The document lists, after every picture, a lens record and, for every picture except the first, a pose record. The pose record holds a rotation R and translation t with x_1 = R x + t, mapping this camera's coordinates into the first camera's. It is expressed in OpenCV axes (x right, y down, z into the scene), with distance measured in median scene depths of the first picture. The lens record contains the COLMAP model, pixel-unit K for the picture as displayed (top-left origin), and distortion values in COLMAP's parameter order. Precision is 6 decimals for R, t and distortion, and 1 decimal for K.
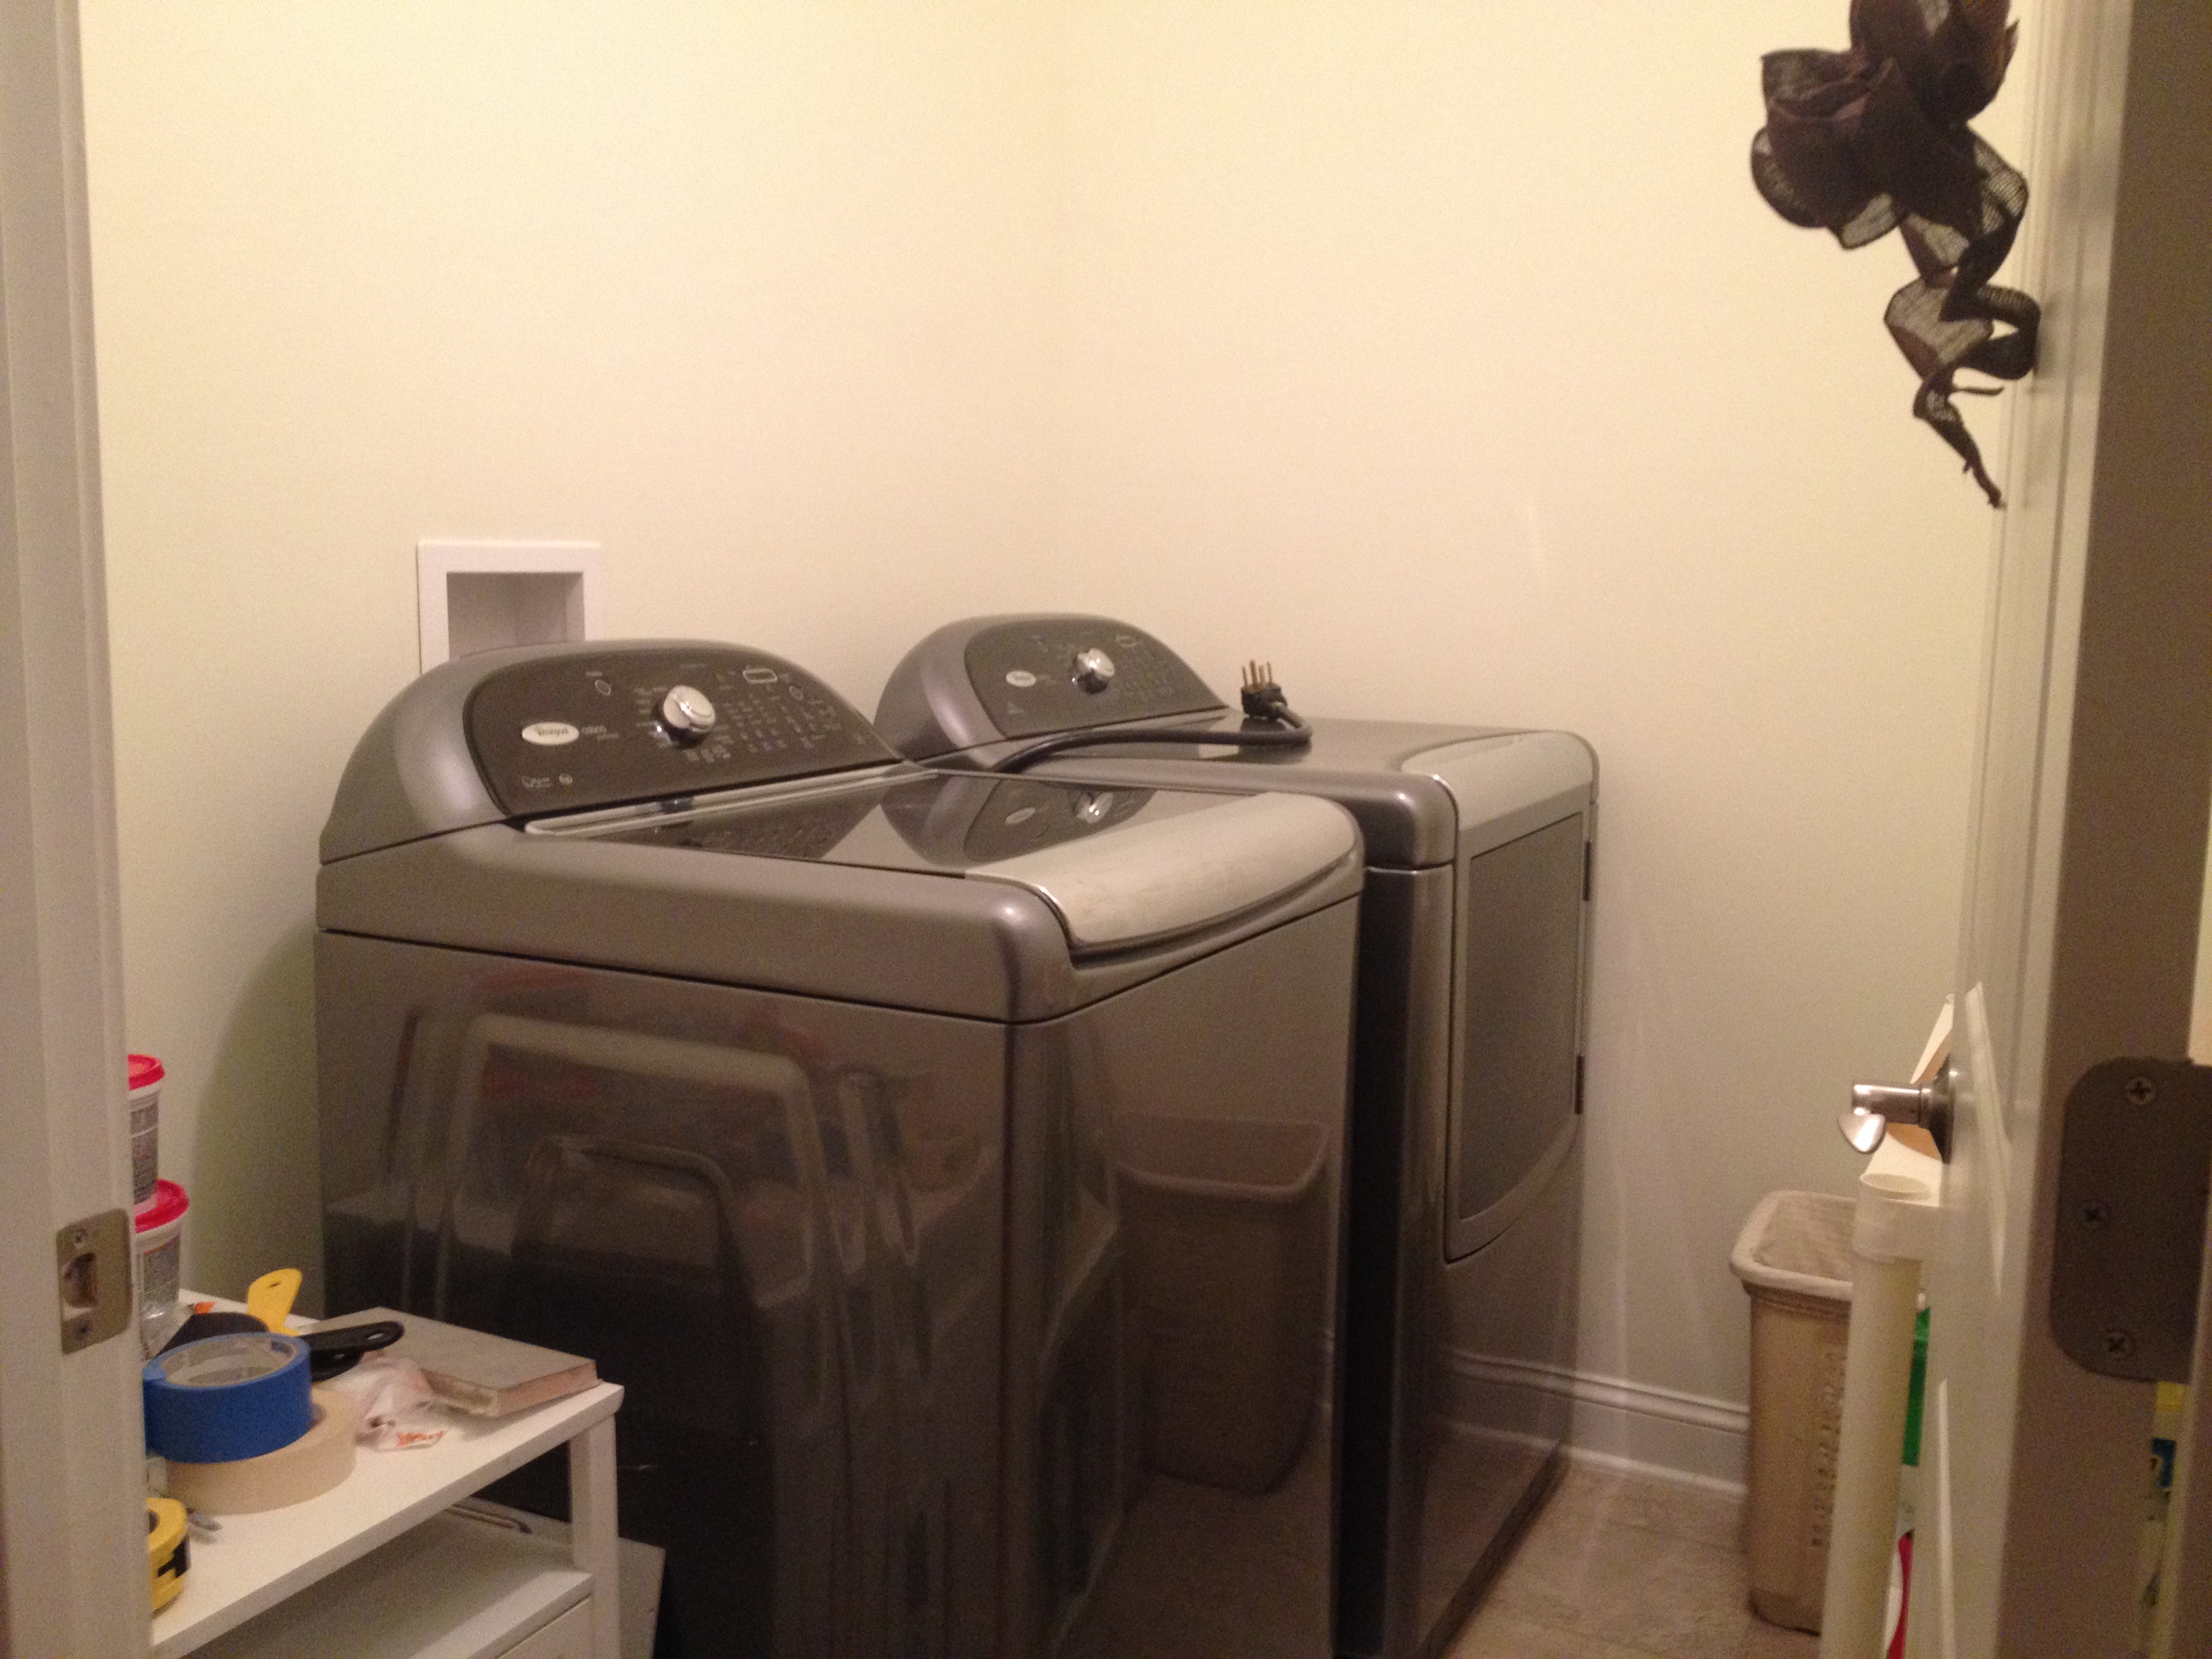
lens RADIAL K [[2069.7, 0, 1106.0], [0, 2069.7, 829.5], [0, 0, 1]] dist [0.148626, -0.351931]
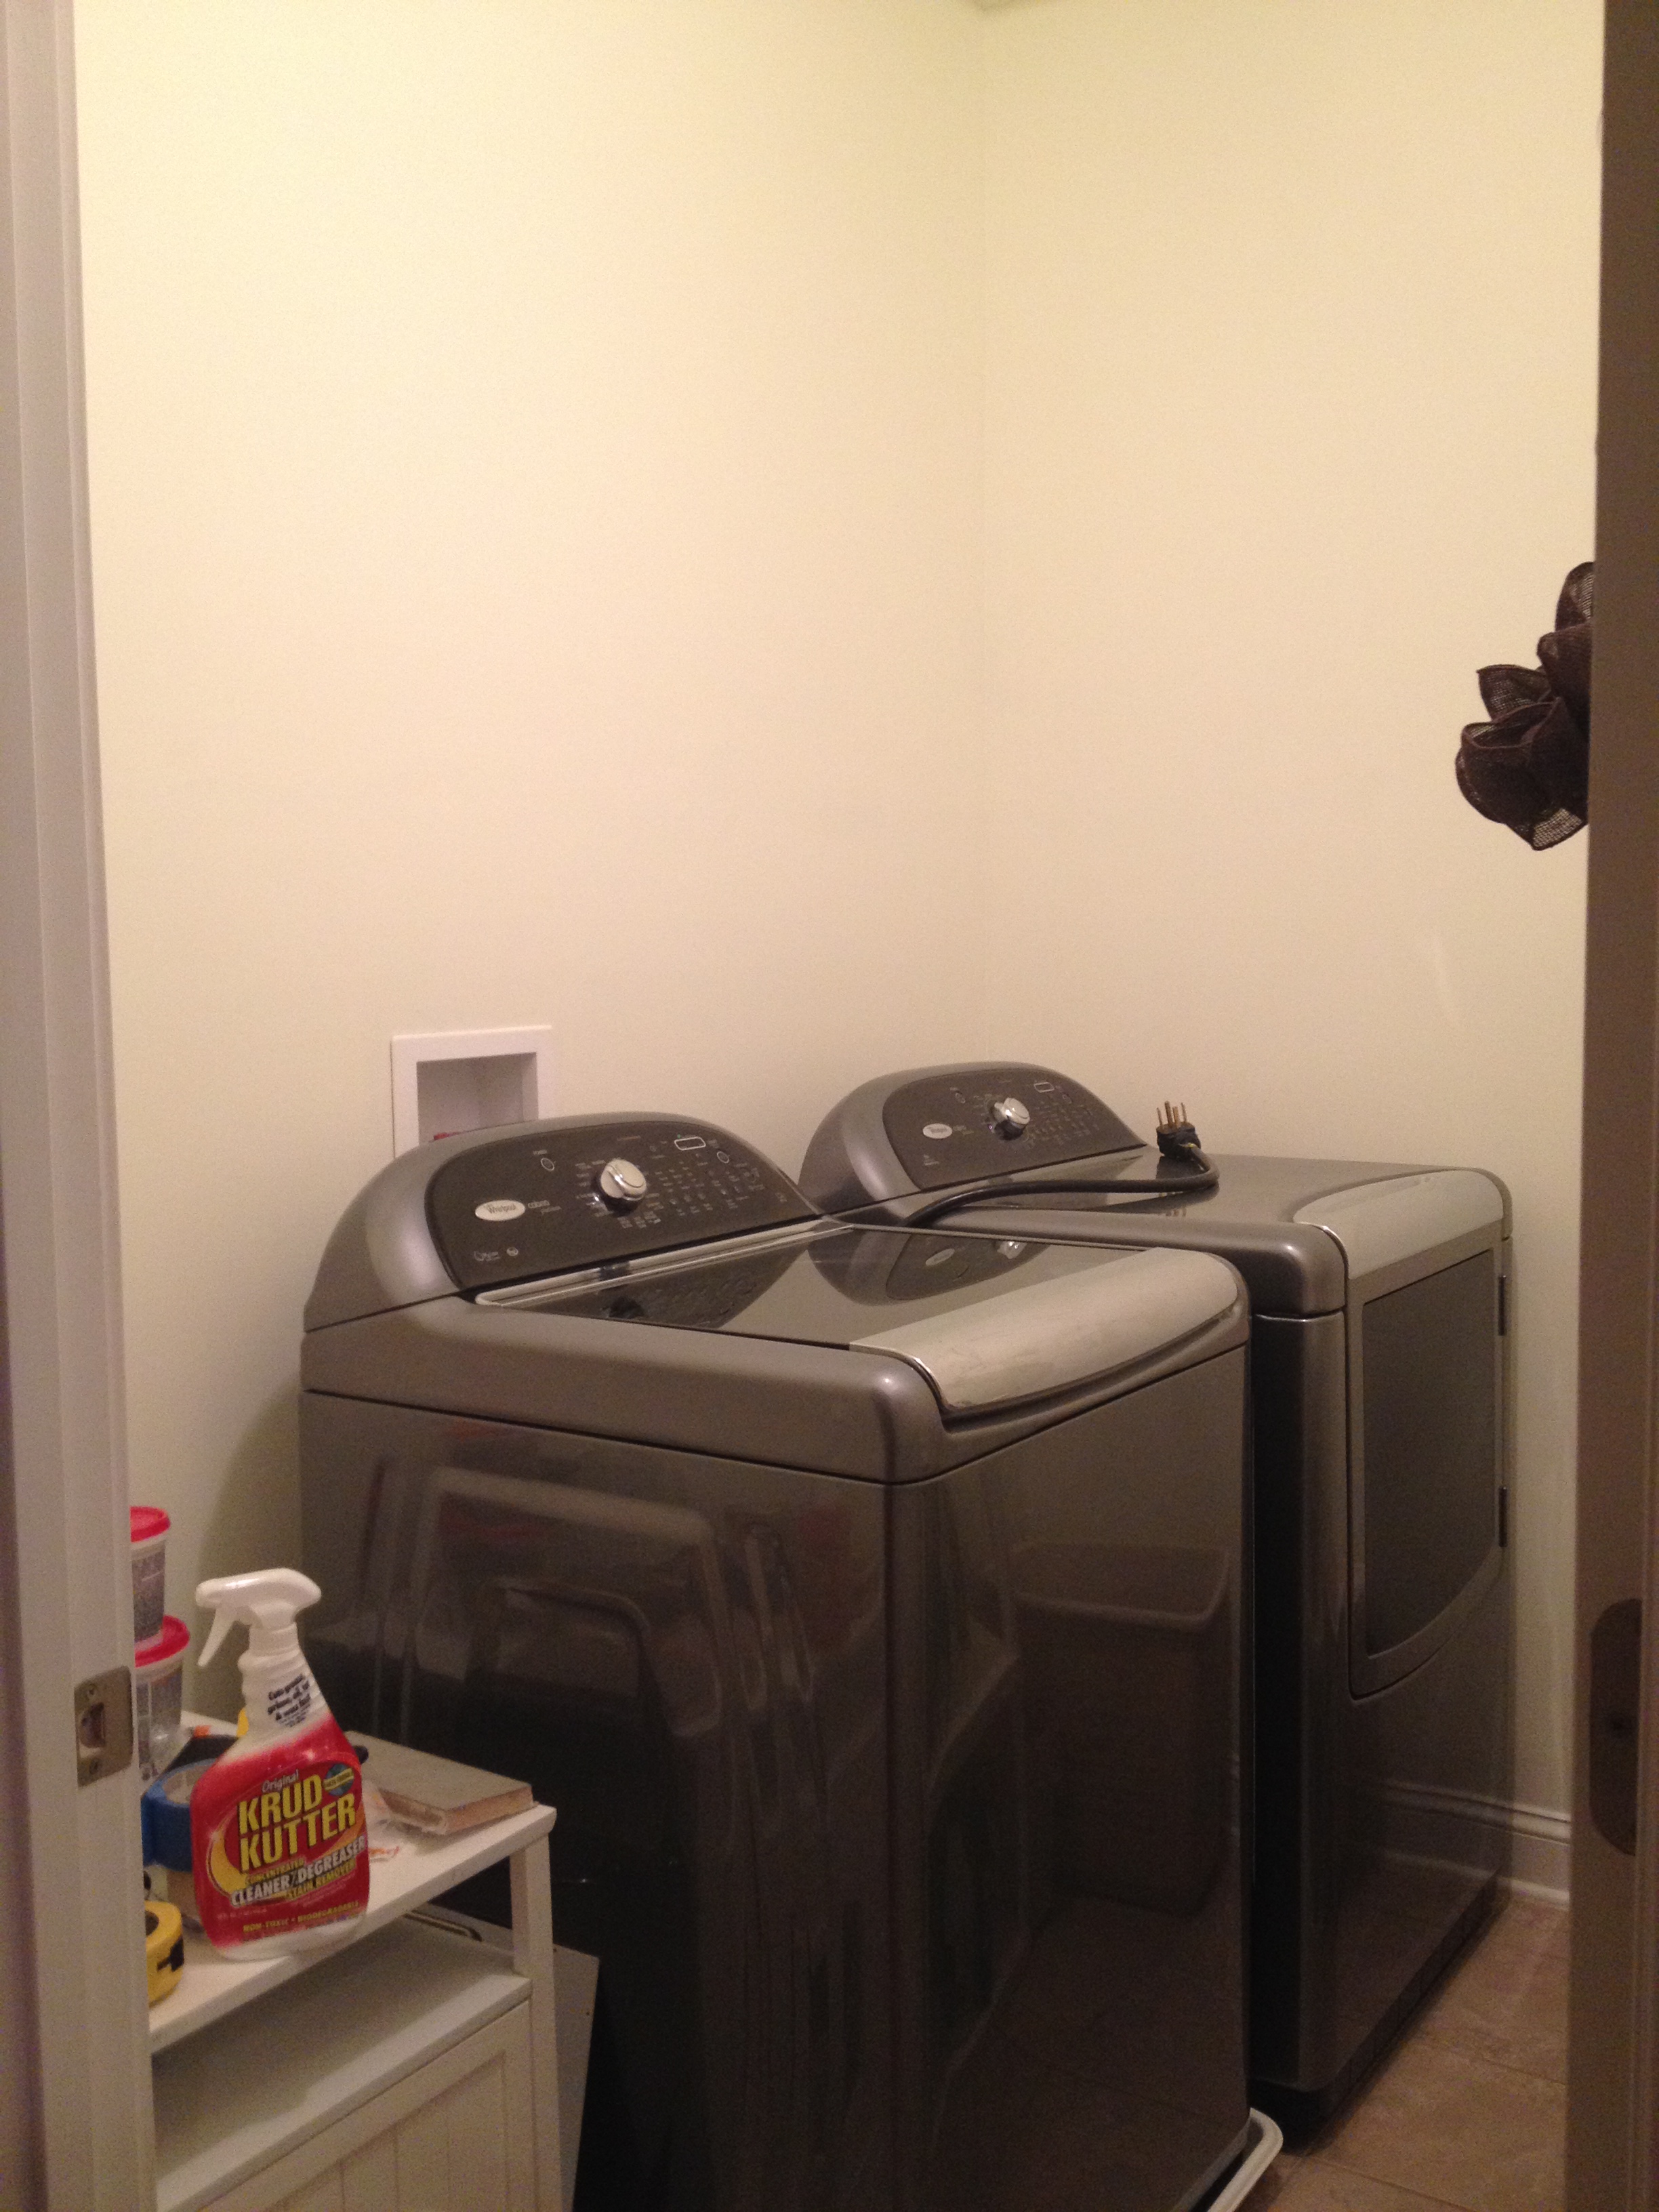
lens RADIAL K [[2097.9, 0, 824.5], [0, 2097.9, 1091.6], [0, 0, 1]] dist [0.110162, -0.263196]
pose [[0.991346, -0.023421, -0.129169, 0.054117], [0.015700, 0.998046, -0.060477, -0.037306], [0.130333, 0.057925, 0.989777, -0.101375]]
